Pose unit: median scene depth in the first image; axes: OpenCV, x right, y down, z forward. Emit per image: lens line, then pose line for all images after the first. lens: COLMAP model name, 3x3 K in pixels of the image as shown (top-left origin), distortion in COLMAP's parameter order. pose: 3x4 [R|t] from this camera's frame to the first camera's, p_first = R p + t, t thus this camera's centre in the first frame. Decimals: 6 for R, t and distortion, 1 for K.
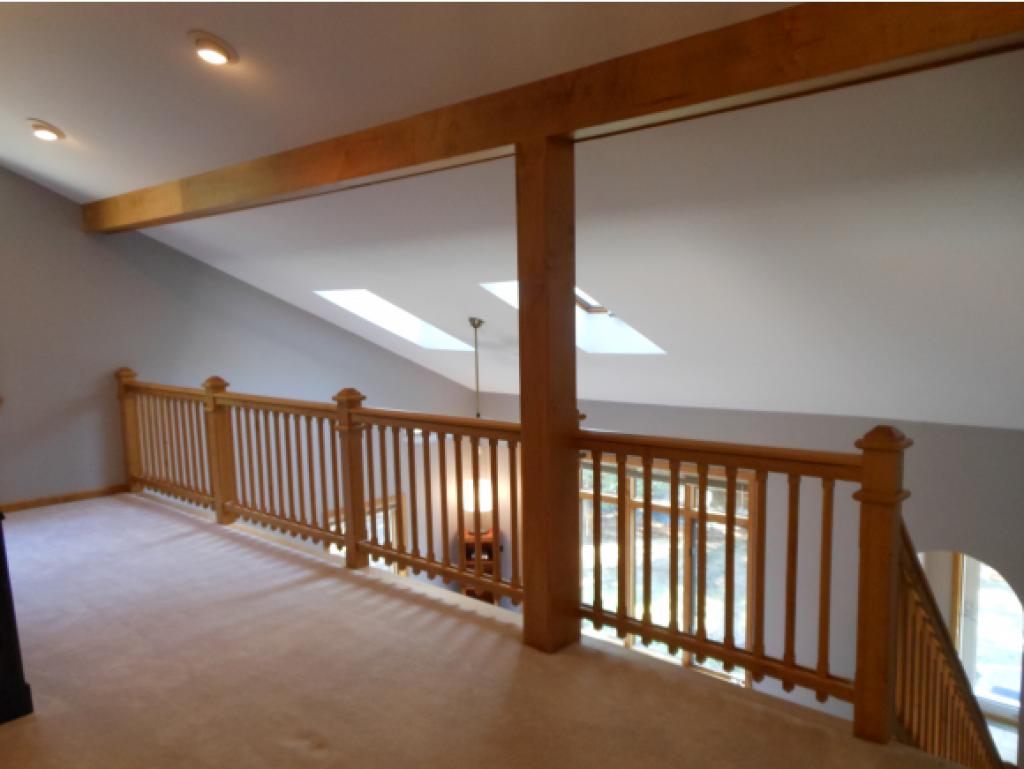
lens RADIAL K [[767.0, 0, 524.8], [0, 767.0, 427.4], [0, 0, 1]] dist [0.018904, 0.002635]
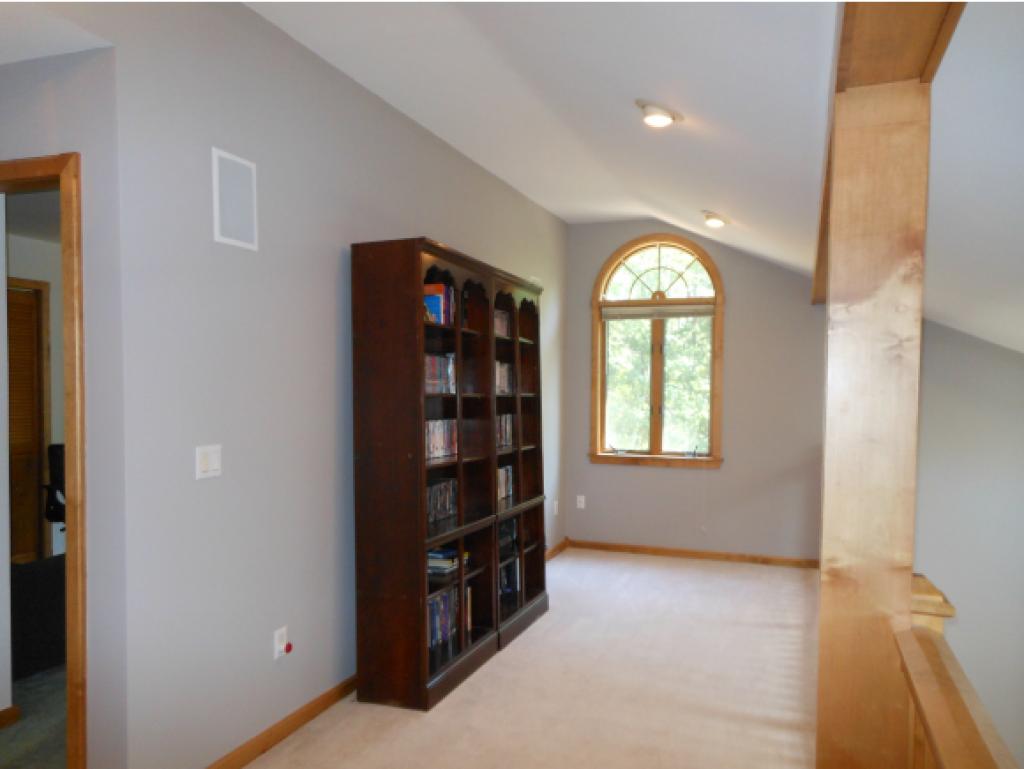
lens RADIAL K [[767.0, 0, 524.8], [0, 767.0, 427.4], [0, 0, 1]] dist [0.018904, 0.002635]
pose [[0.367112, 0.065431, -0.927873, 0.283139], [-0.144208, 0.989466, 0.012719, -0.062465], [0.918930, 0.129137, 0.372681, 0.358479]]
